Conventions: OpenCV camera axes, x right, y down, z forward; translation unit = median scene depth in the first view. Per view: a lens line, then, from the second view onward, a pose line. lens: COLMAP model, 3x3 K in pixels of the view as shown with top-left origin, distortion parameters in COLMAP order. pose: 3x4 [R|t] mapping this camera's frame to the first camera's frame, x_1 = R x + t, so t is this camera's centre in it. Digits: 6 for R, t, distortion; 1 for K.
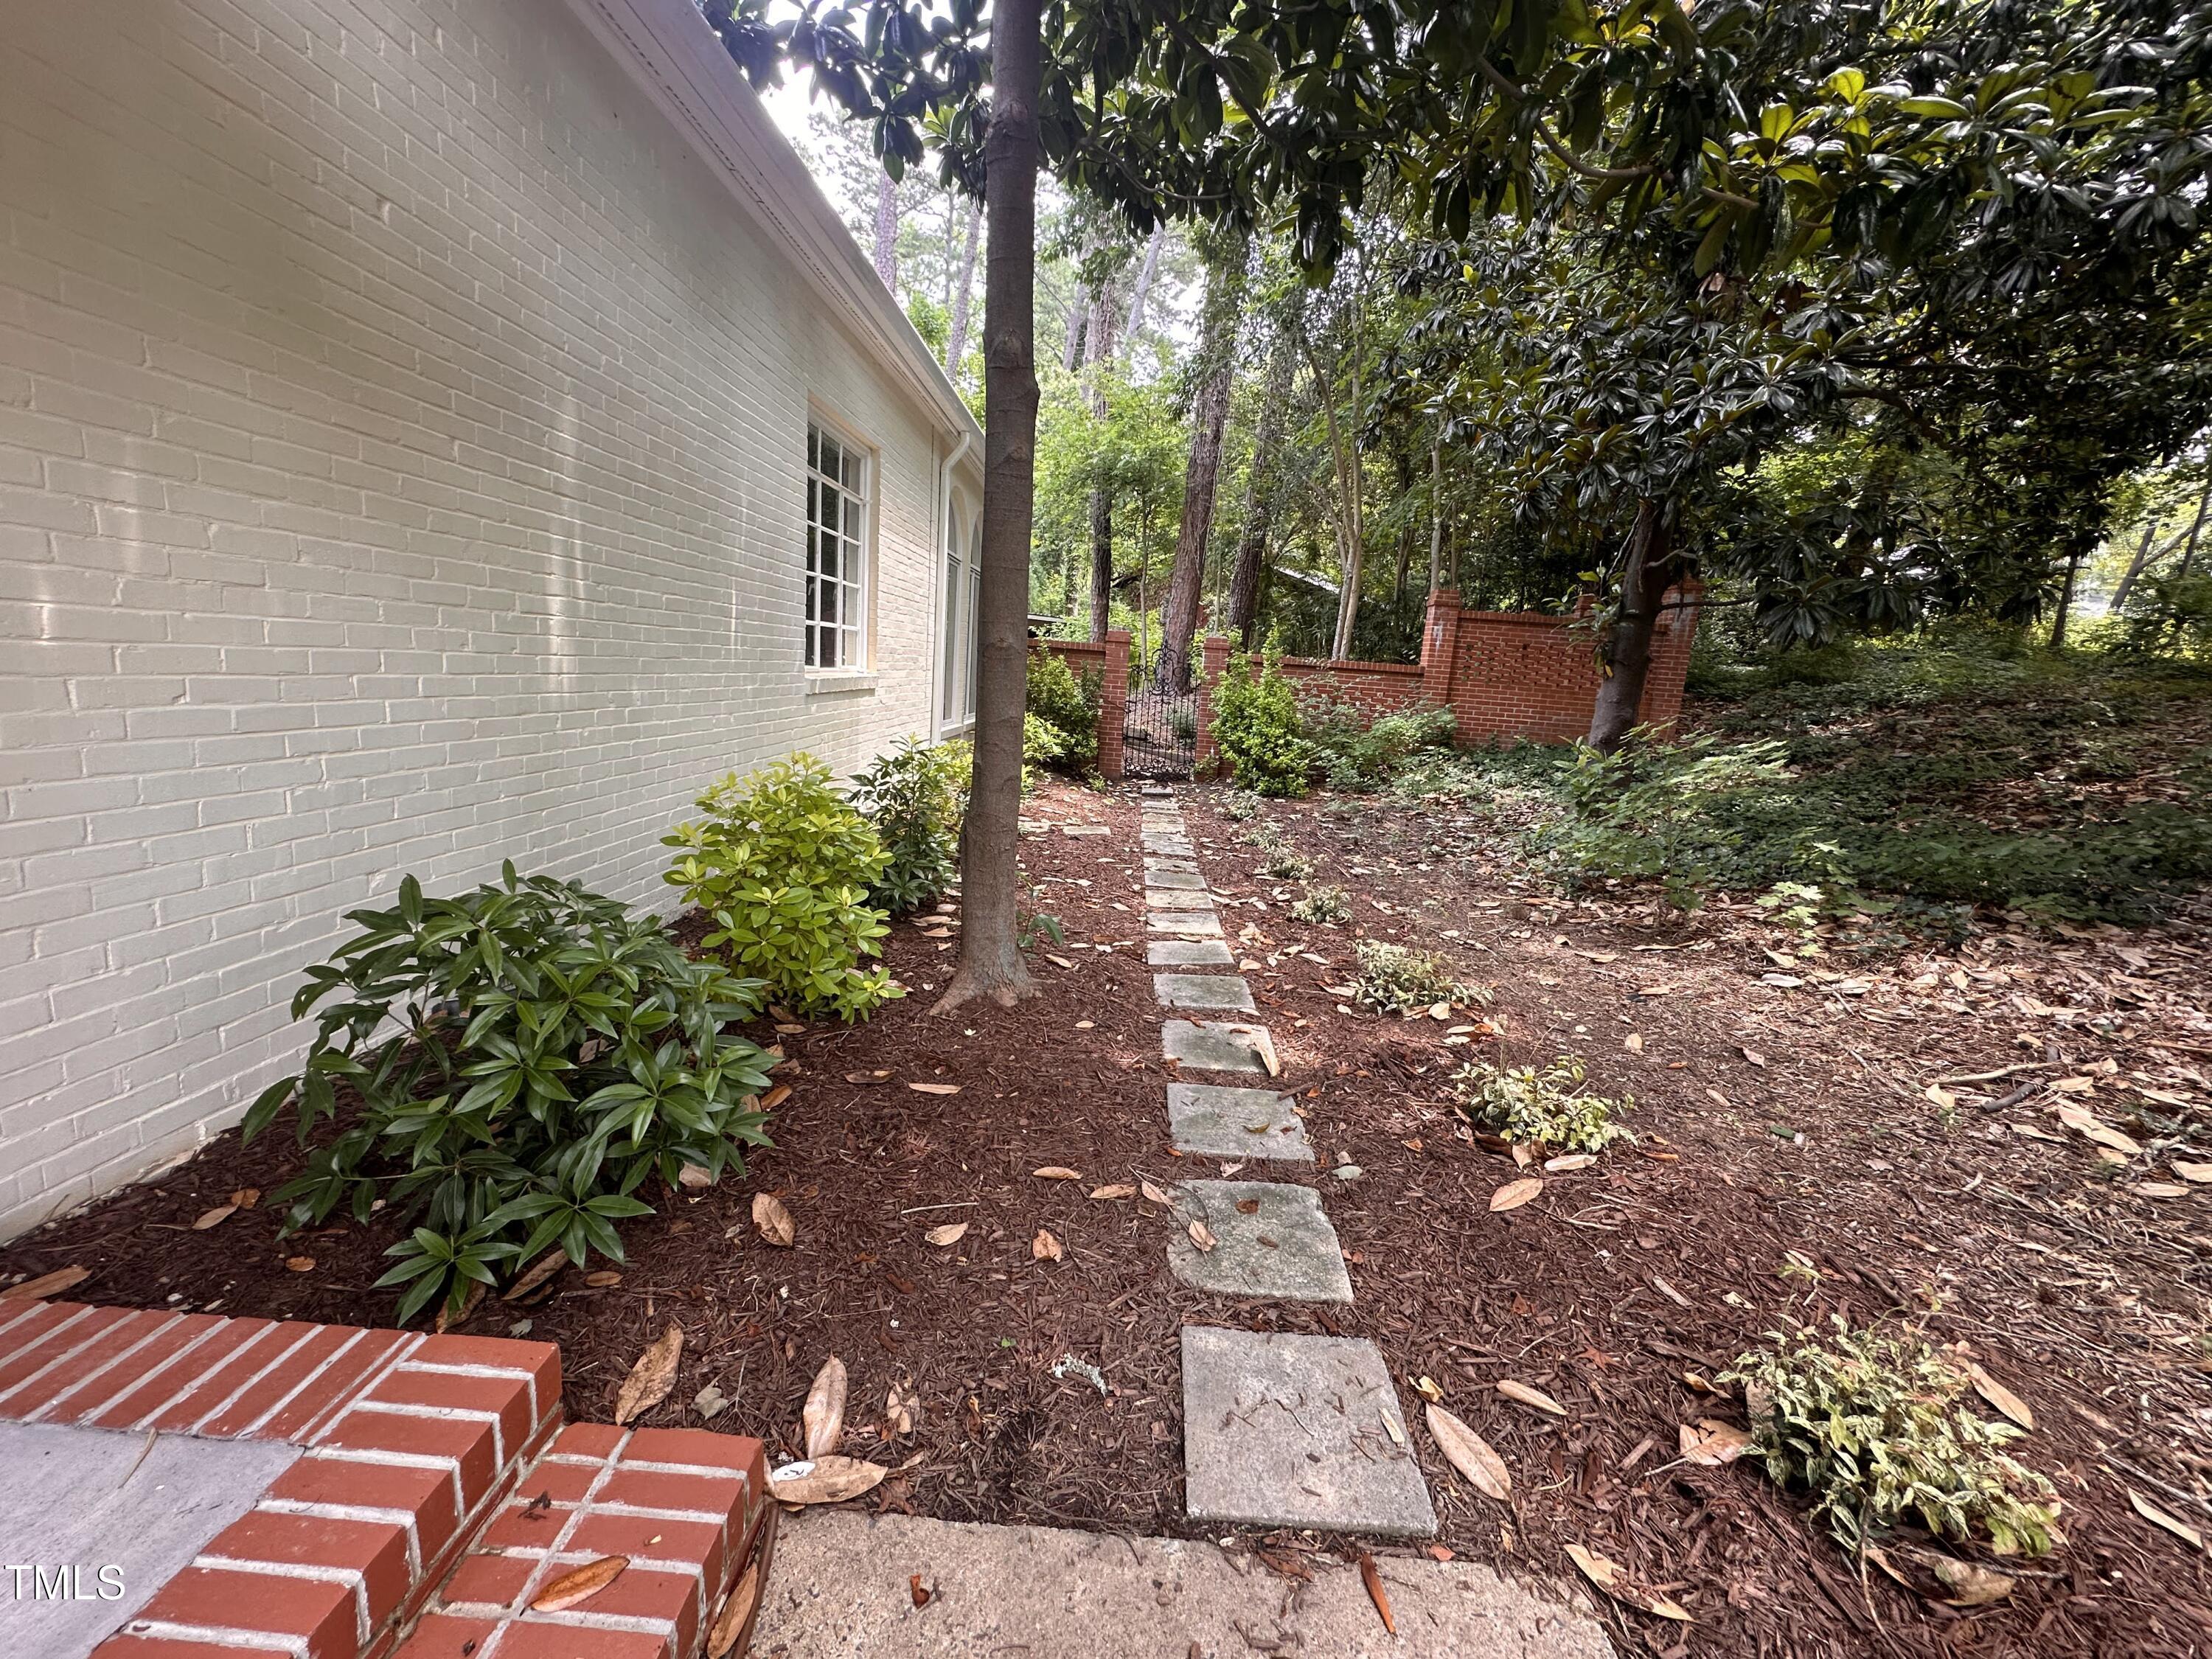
lens RADIAL K [[887.7, 0, 1106.0], [0, 887.7, 829.5], [0, 0, 1]] dist [-0.001320, -0.000065]
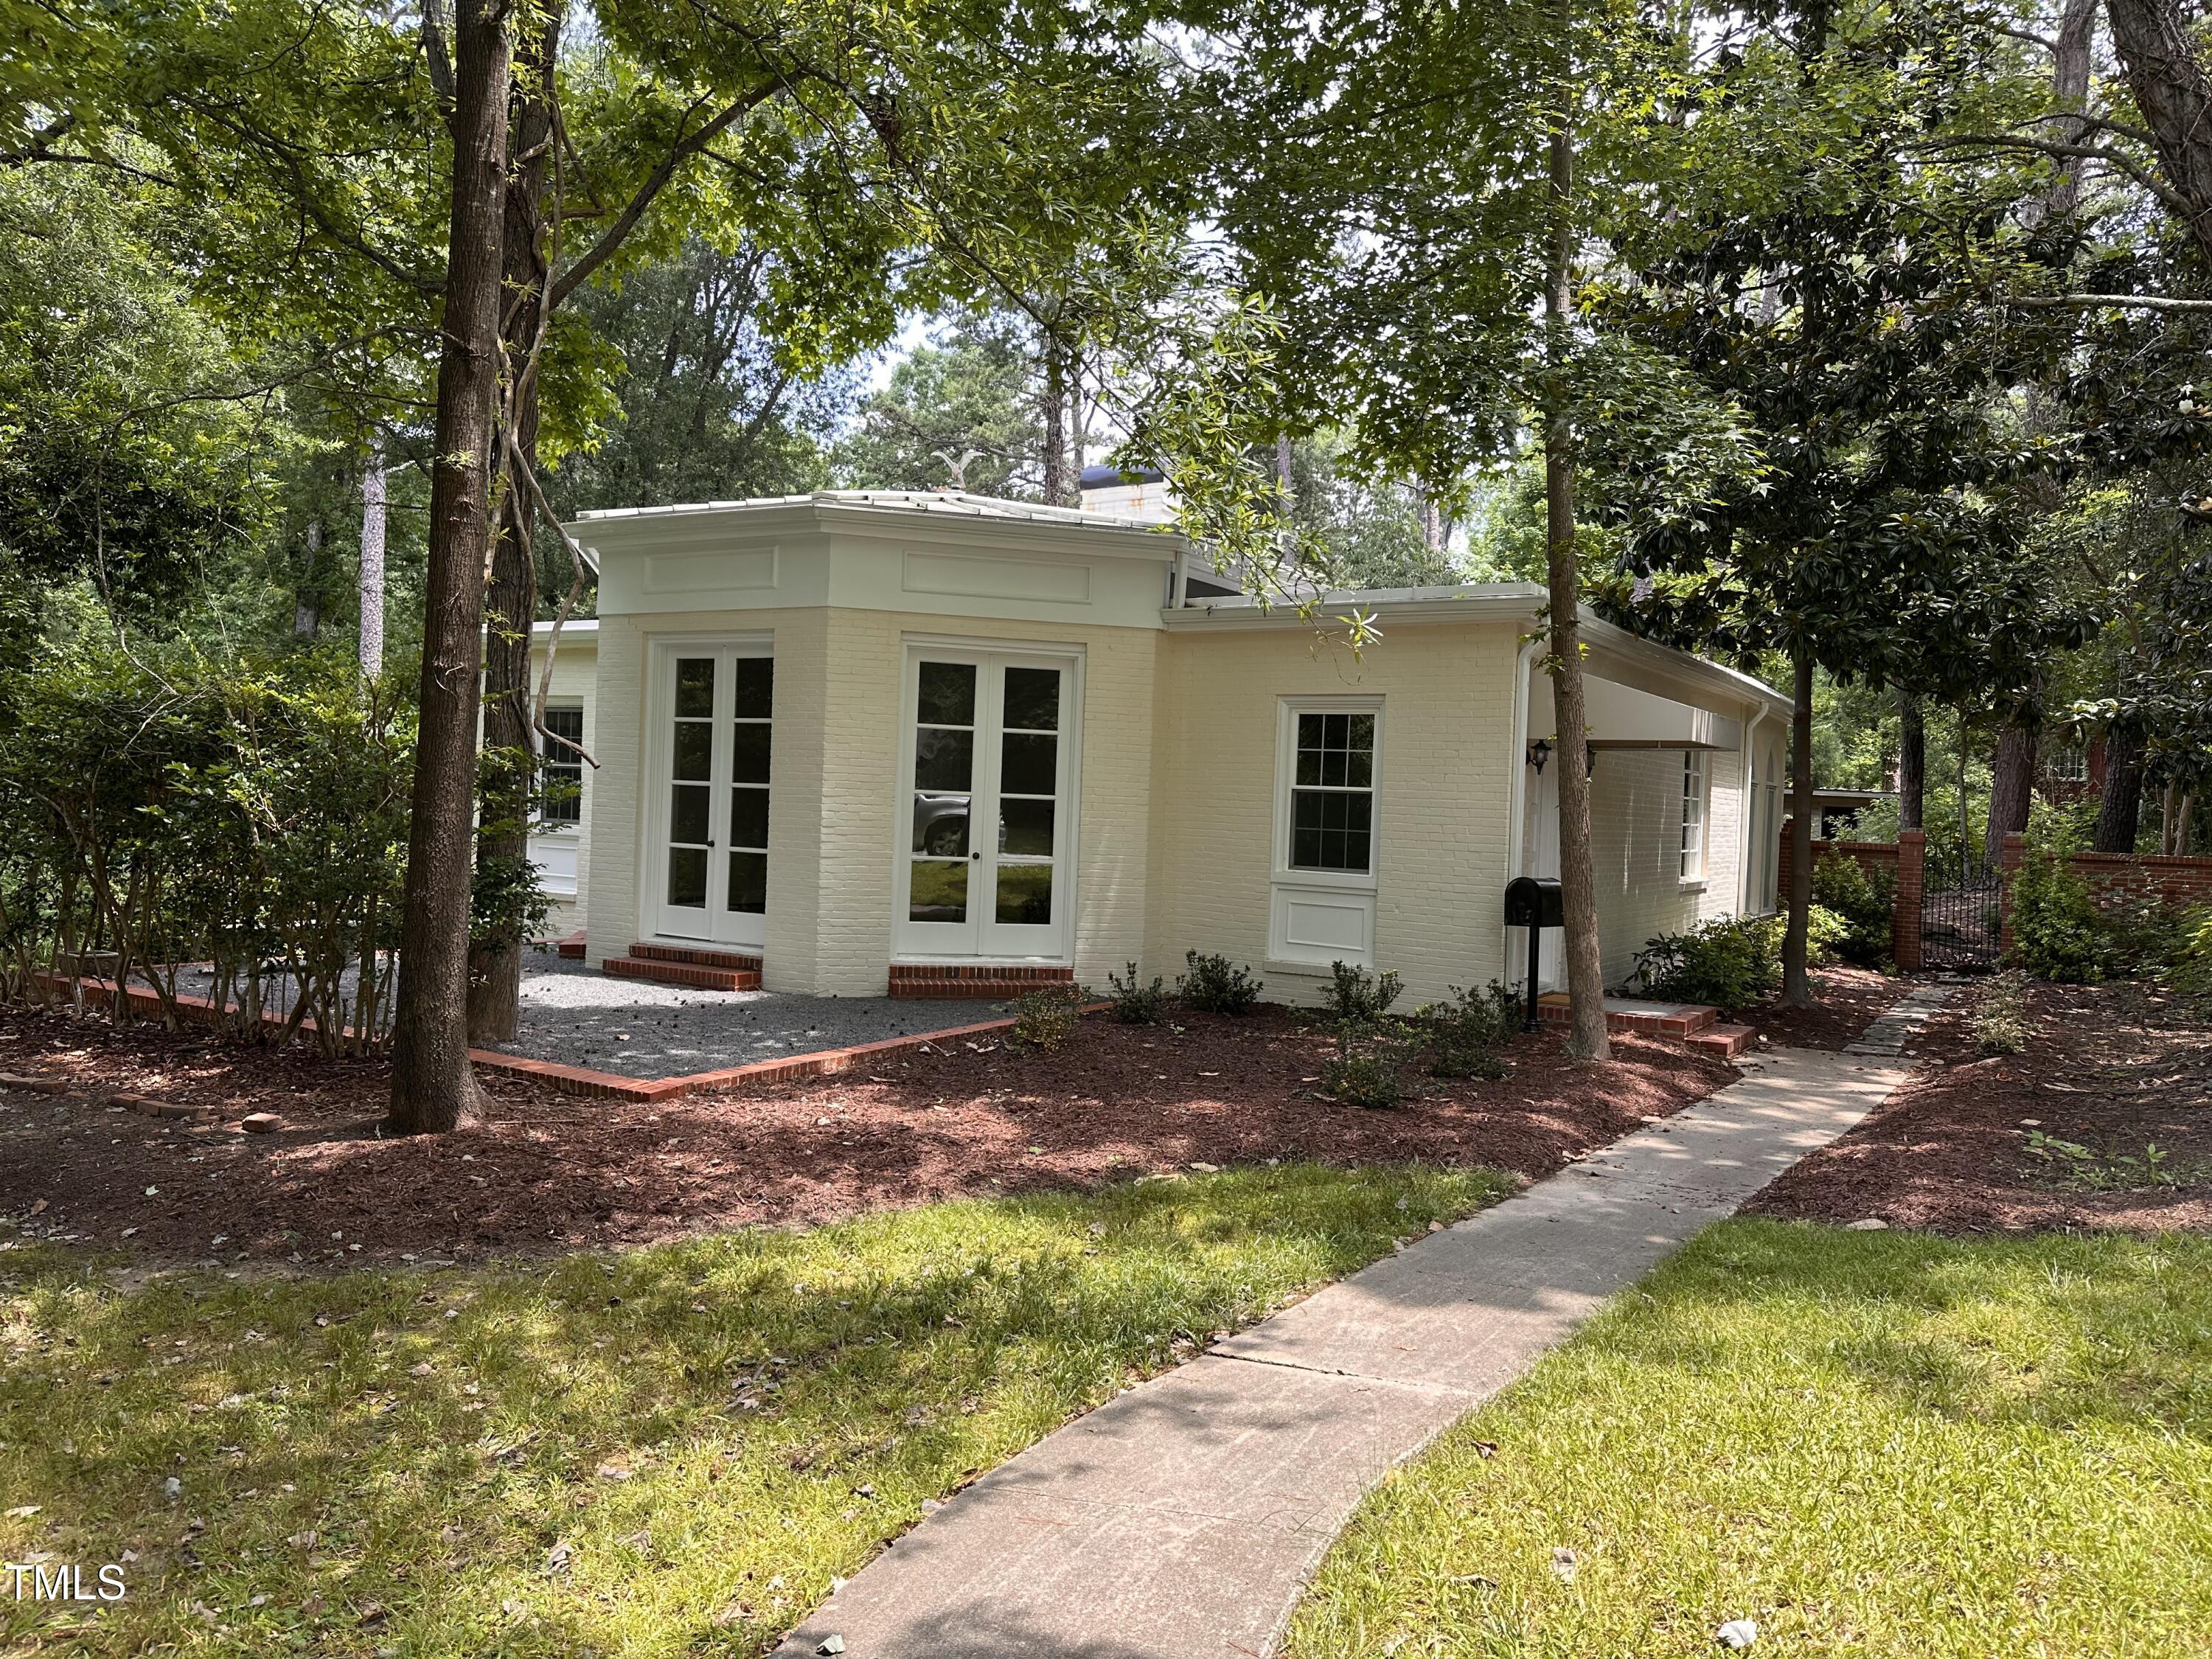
lens RADIAL K [[1577.1, 0, 1106.0], [0, 1577.1, 829.5], [0, 0, 1]] dist [-0.001999, -0.000908]
pose [[0.865842, -0.026679, -0.499606, 0.132334], [-0.066441, 0.983602, -0.167670, 0.171800], [0.495887, 0.178370, 0.849871, -1.198736]]
